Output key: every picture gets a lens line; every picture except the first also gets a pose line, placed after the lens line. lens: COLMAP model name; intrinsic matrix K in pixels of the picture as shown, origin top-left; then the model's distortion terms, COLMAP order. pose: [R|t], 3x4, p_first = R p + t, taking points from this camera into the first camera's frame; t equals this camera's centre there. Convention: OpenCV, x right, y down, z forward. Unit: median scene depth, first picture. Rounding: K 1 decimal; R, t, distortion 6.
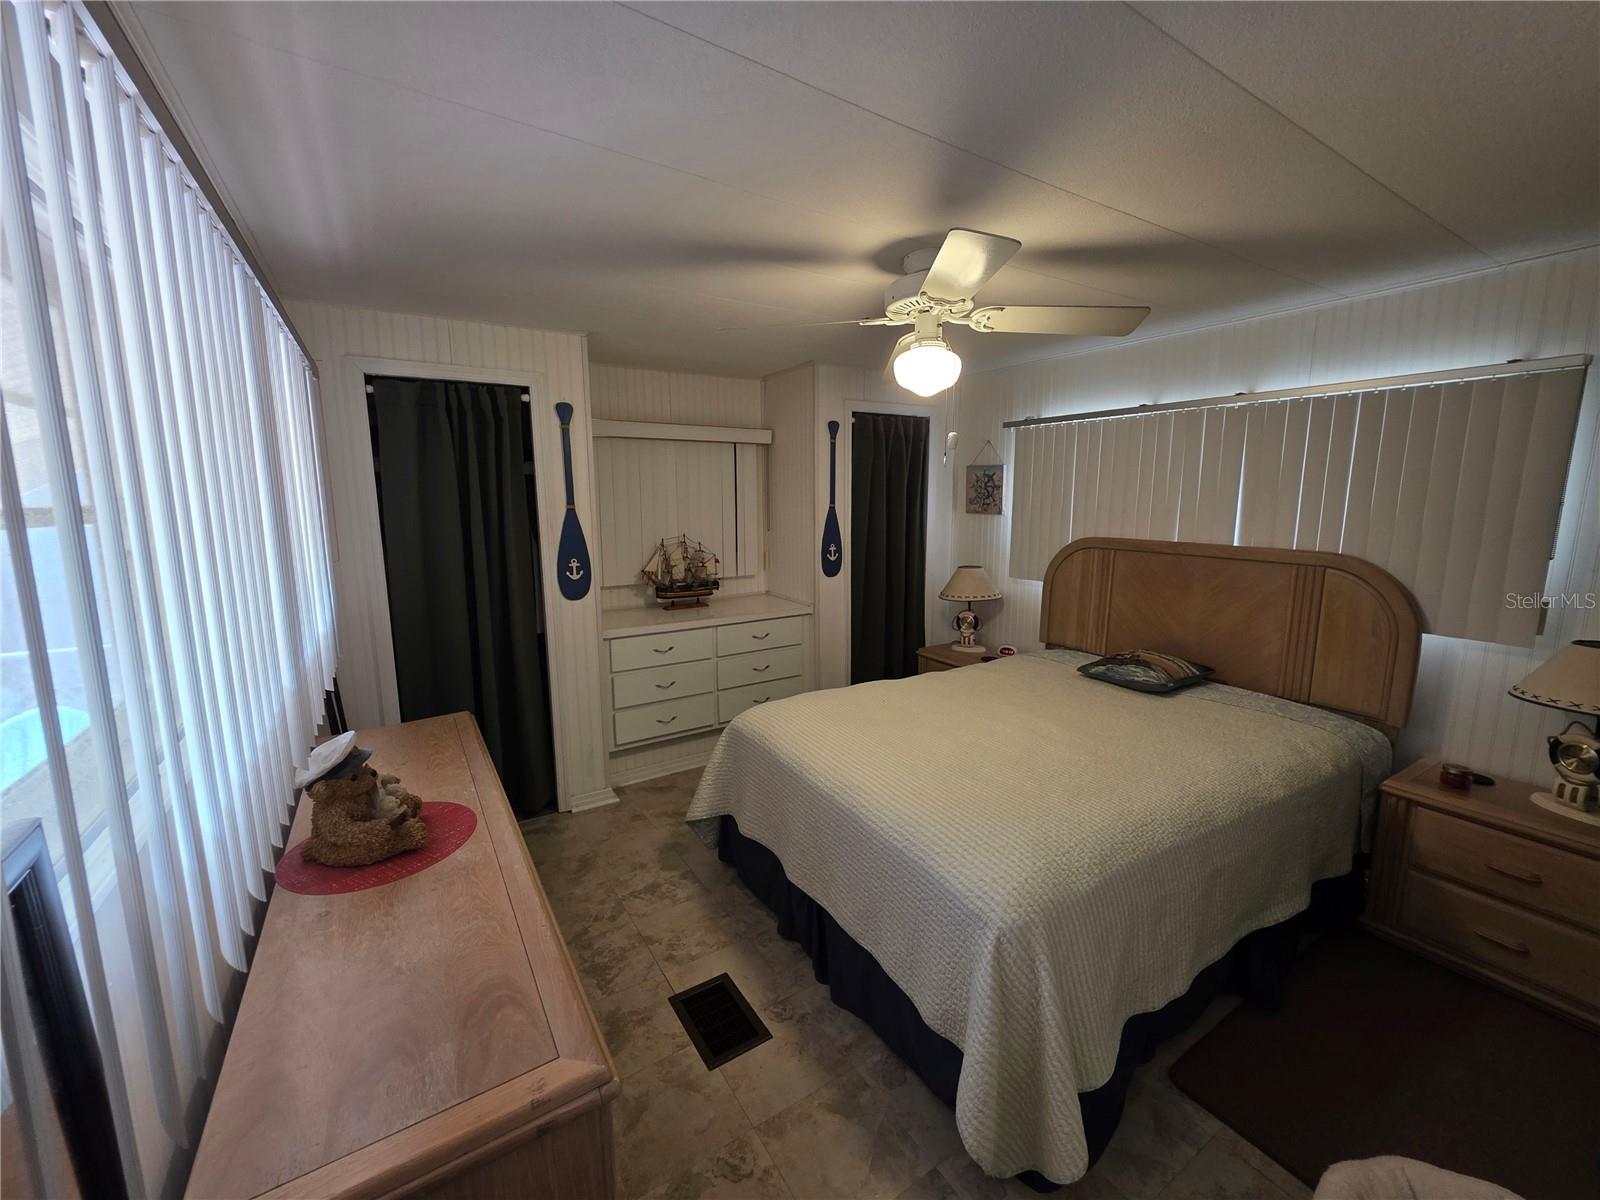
lens RADIAL K [[638.5, 0, 801.2], [0, 638.5, 595.0], [0, 0, 1]] dist [-0.000927, -0.000282]
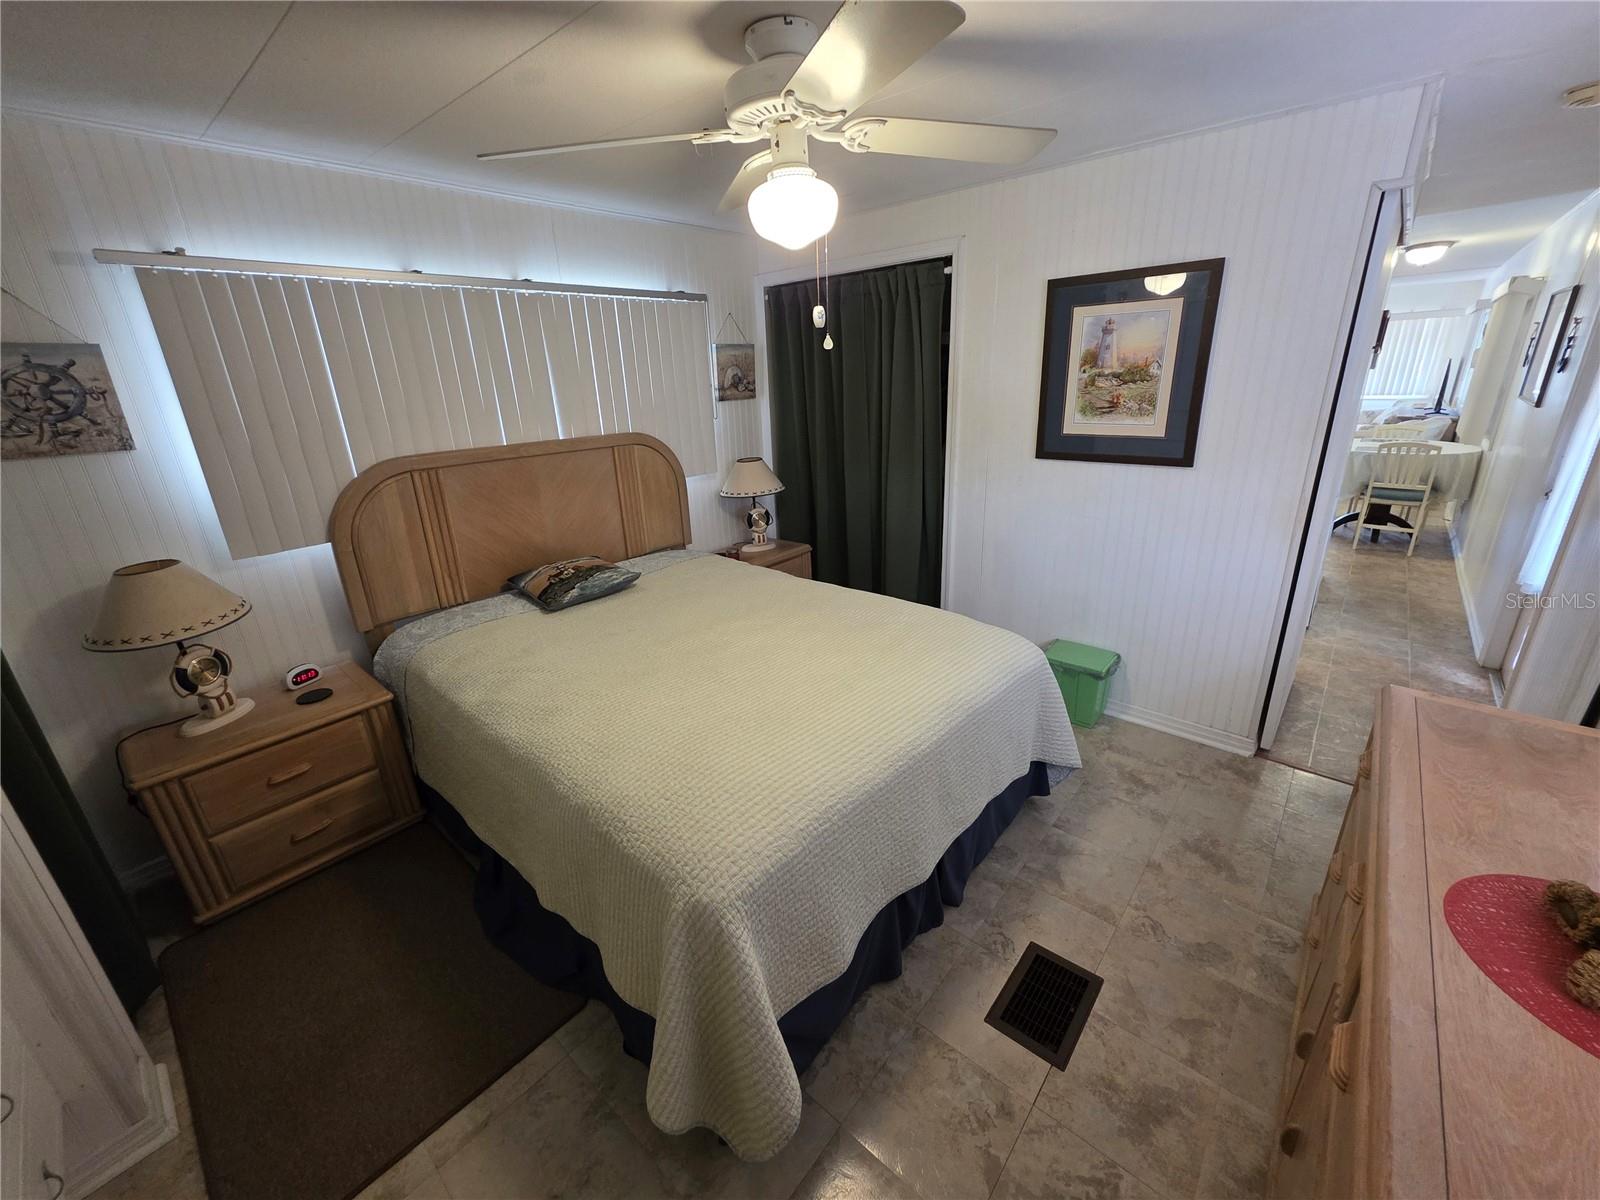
lens RADIAL K [[638.5, 0, 801.2], [0, 638.5, 595.0], [0, 0, 1]] dist [-0.000927, -0.000282]
pose [[-0.285059, -0.308907, 0.907369, -0.582071], [0.183041, 0.911680, 0.367879, -0.203899], [-0.940871, 0.270953, -0.203340, 1.189232]]
